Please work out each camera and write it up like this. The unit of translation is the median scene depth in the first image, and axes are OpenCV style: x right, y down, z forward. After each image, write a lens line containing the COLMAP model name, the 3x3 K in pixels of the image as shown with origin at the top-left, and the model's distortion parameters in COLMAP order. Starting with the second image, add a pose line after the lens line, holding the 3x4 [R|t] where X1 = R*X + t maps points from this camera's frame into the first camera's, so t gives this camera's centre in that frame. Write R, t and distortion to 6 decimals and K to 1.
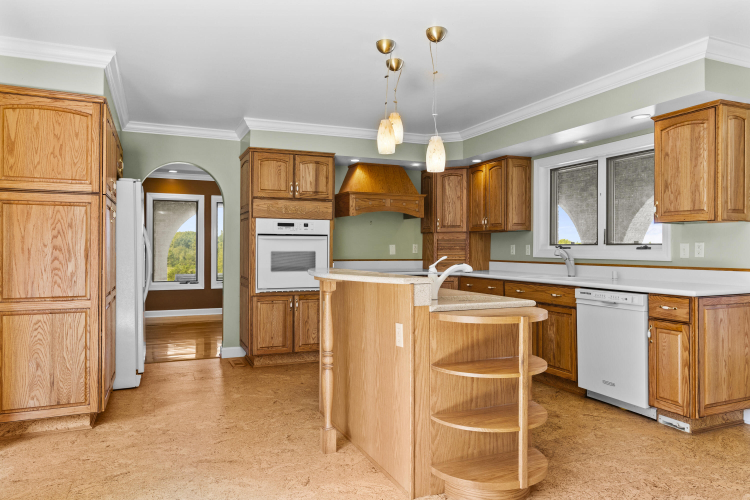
lens RADIAL K [[524.8, 0, 369.9], [0, 524.8, 246.5], [0, 0, 1]] dist [0.005715, -0.003413]
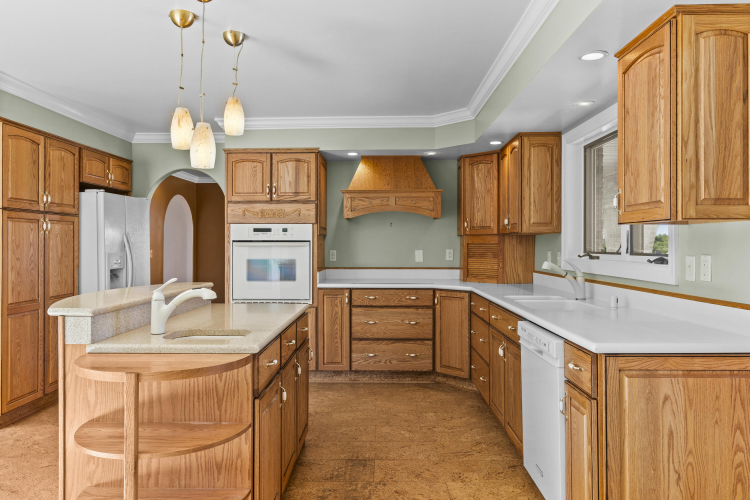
lens RADIAL K [[538.5, 0, 366.0], [0, 538.5, 240.7], [0, 0, 1]] dist [-0.002450, 0.004296]
pose [[0.906628, -0.006441, -0.421882, 0.500492], [0.004156, 0.999971, -0.006335, -0.020393], [0.421911, 0.003990, 0.906629, 0.277187]]
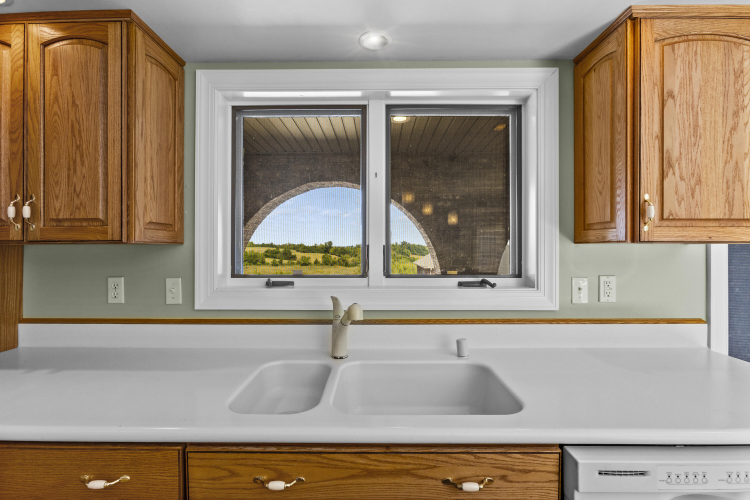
lens RADIAL K [[339.5, 0, 374.0], [0, 339.5, 246.9], [0, 0, 1]] dist [-0.005108, -0.000119]
pose [[0.407511, -0.002746, 0.913196, 0.170928], [-0.002214, 0.999990, 0.003995, -0.038222], [-0.913198, -0.003650, 0.407501, 1.011308]]
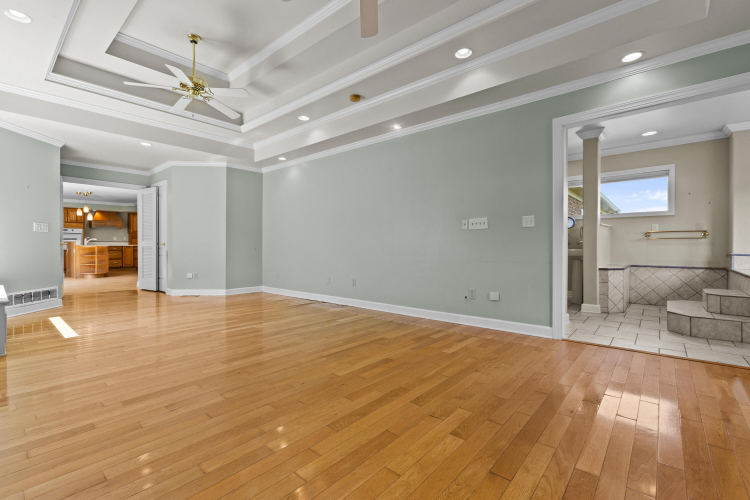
lens RADIAL K [[339.5, 0, 376.5], [0, 339.5, 247.1], [0, 0, 1]] dist [-0.005108, -0.000119]
pose [[0.901199, -0.005790, 0.433366, 0.851757], [0.001352, 0.999943, 0.010549, 0.056459], [-0.433402, -0.008921, 0.901156, -2.183956]]
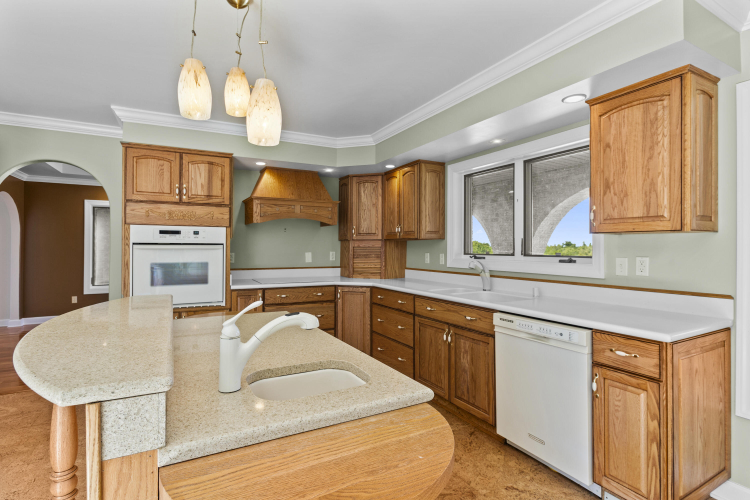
lens RADIAL K [[376.2, 0, 372.3], [0, 376.2, 244.8], [0, 0, 1]] dist [-0.016276, 0.006767]
pose [[0.996116, -0.000036, 0.088052, 0.151248], [0.000262, 0.999997, -0.002551, -0.023819], [-0.088052, 0.002564, 0.996113, 0.432605]]
